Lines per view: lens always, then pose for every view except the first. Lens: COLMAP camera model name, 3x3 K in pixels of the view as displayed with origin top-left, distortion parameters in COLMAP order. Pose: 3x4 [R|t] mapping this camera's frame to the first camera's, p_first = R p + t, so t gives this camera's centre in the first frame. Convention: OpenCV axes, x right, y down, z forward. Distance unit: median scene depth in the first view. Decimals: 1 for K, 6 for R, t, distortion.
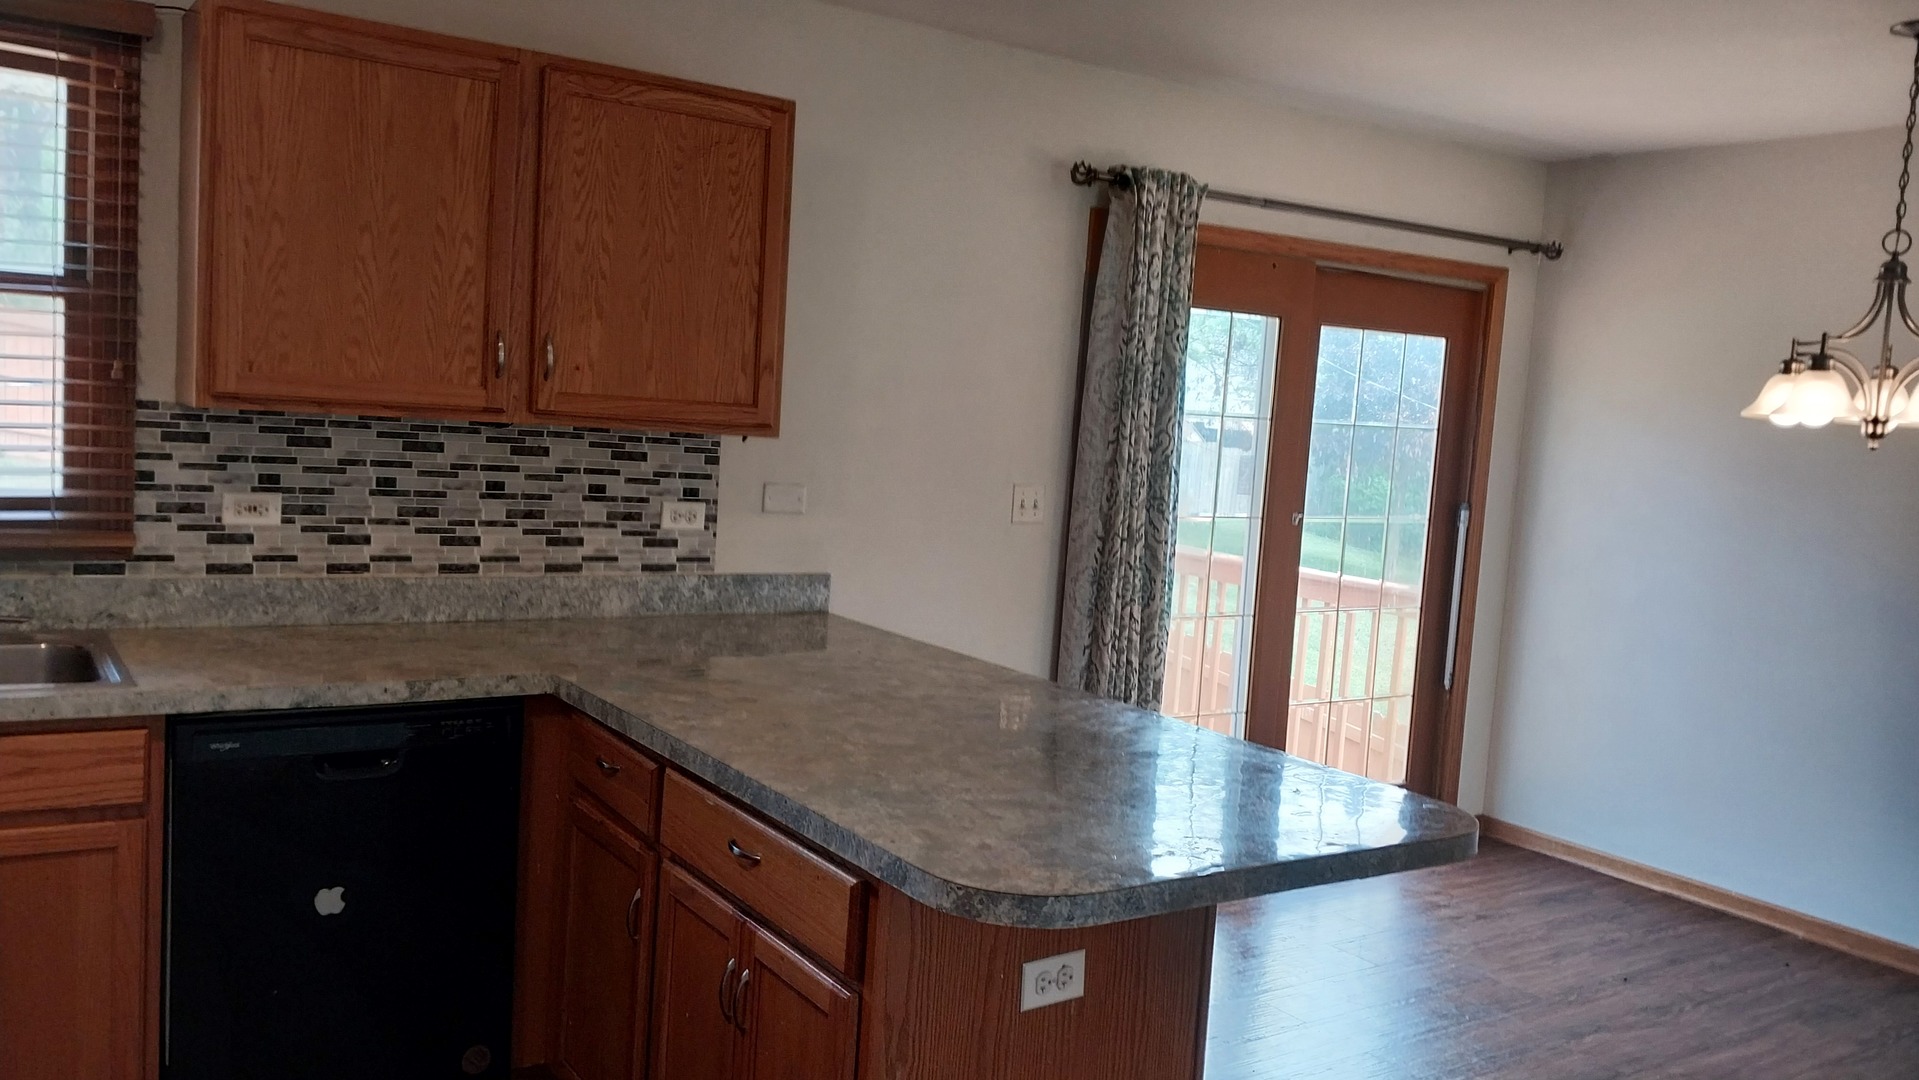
lens RADIAL K [[1494.2, 0, 957.8], [0, 1494.2, 563.8], [0, 0, 1]] dist [0.079711, -0.123062]
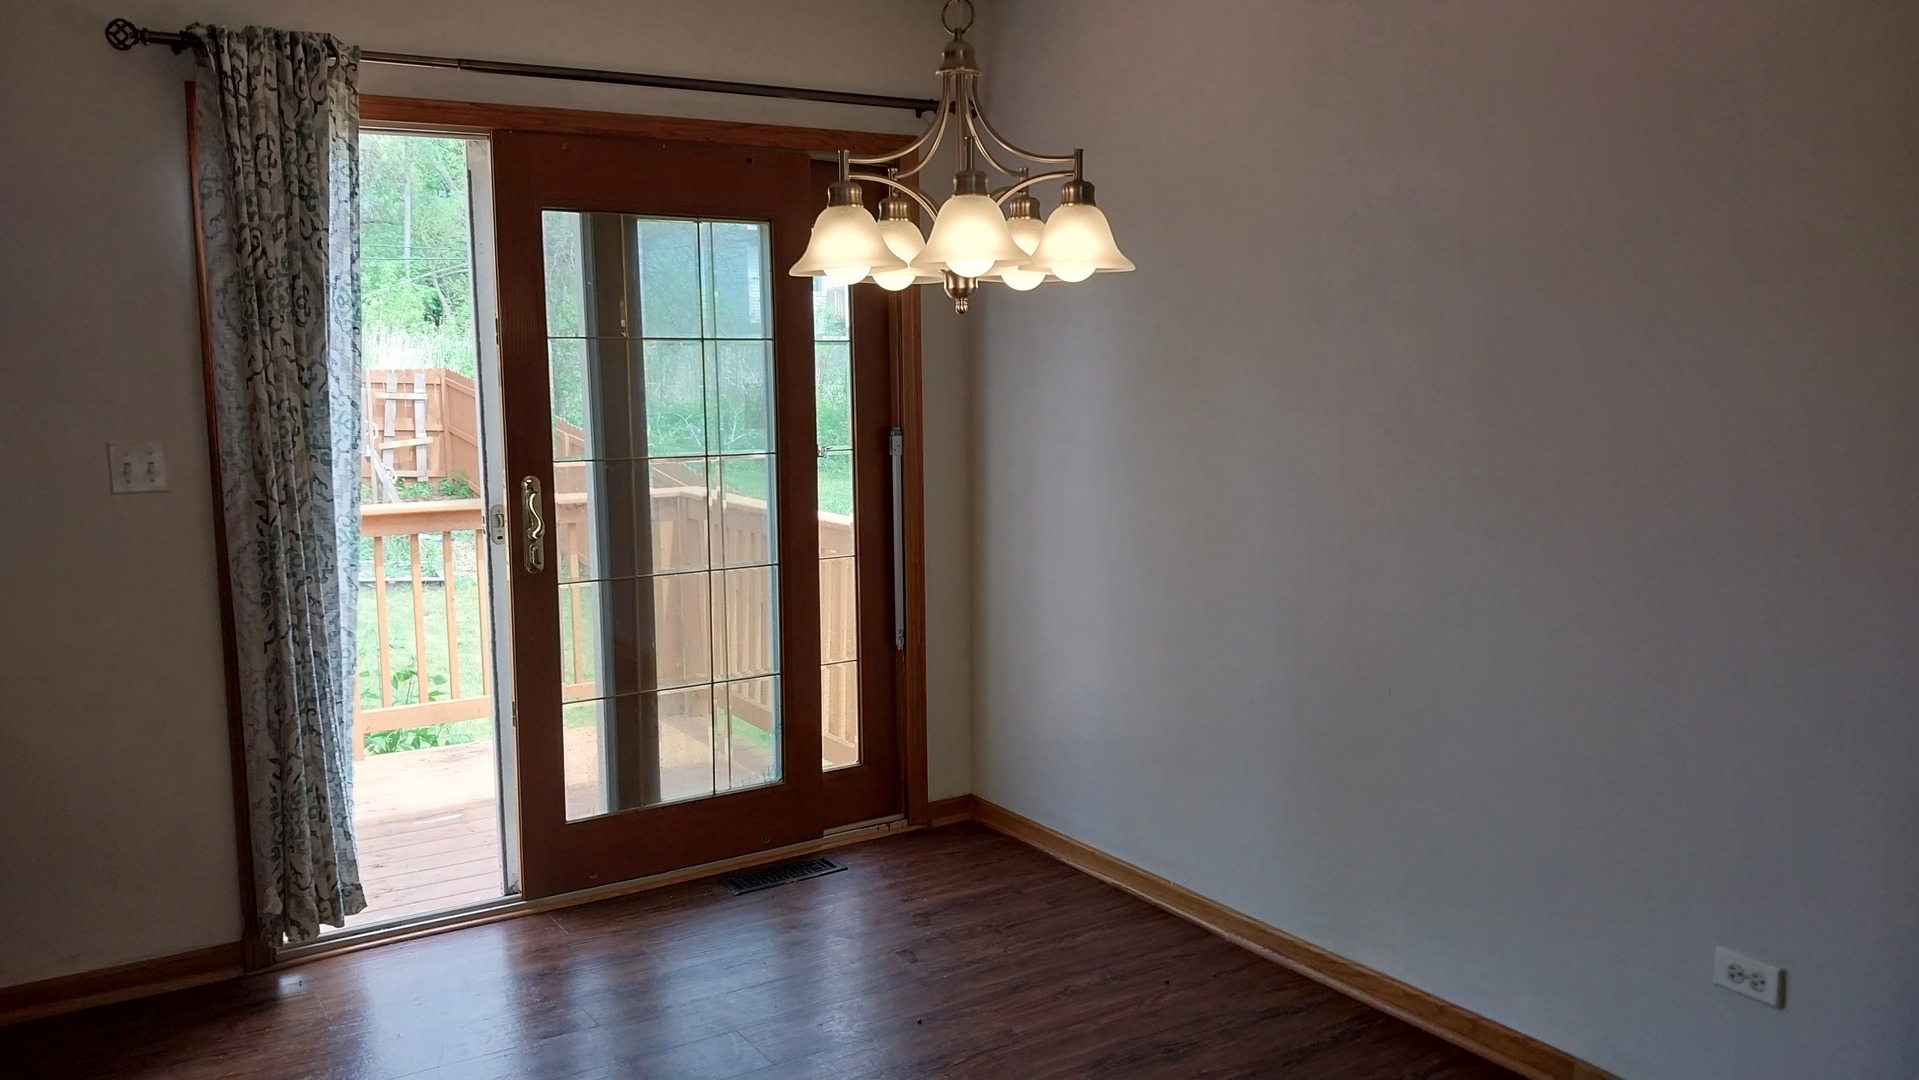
lens RADIAL K [[1494.2, 0, 948.7], [0, 1494.2, 535.5], [0, 0, 1]] dist [0.079711, -0.123062]
pose [[0.996477, -0.072990, -0.041306, 0.494594], [0.073371, 0.997274, 0.007786, 0.020001], [0.040625, -0.010789, 0.999116, 0.223992]]
